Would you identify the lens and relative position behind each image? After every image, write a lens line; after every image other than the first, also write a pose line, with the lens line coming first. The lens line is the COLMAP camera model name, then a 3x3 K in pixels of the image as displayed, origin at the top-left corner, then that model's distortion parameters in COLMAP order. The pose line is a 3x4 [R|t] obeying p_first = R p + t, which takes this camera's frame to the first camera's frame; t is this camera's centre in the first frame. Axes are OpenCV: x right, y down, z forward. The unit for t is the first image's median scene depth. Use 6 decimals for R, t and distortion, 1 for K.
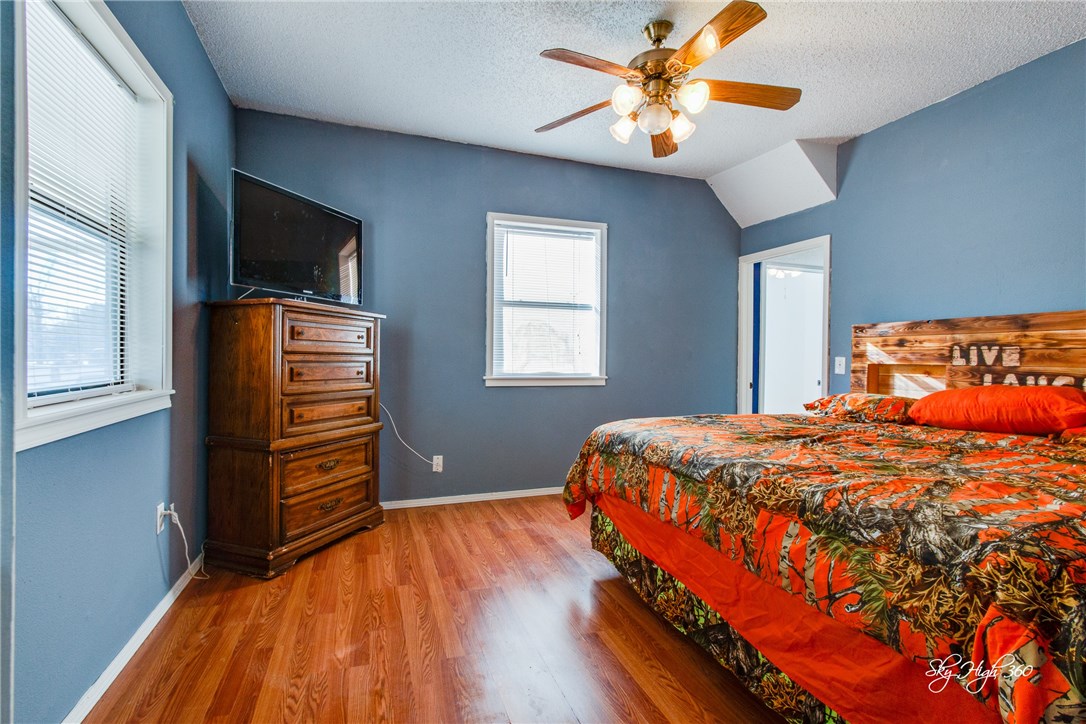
lens RADIAL K [[496.0, 0, 542.9], [0, 496.0, 358.6], [0, 0, 1]] dist [-0.004721, 0.005923]
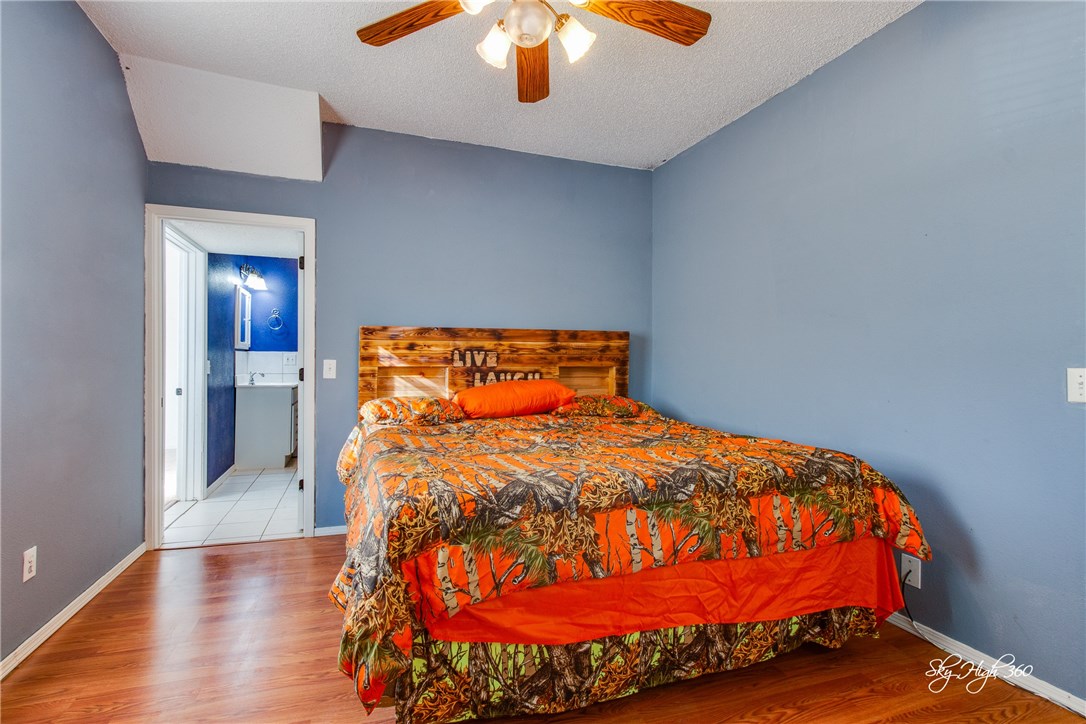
lens RADIAL K [[496.0, 0, 542.9], [0, 496.0, 361.4], [0, 0, 1]] dist [-0.004721, 0.005923]
pose [[0.027578, -0.011247, 0.999556, -0.401657], [0.000367, 0.999937, 0.011241, -0.014056], [-0.999620, 0.000056, 0.027581, 0.816913]]
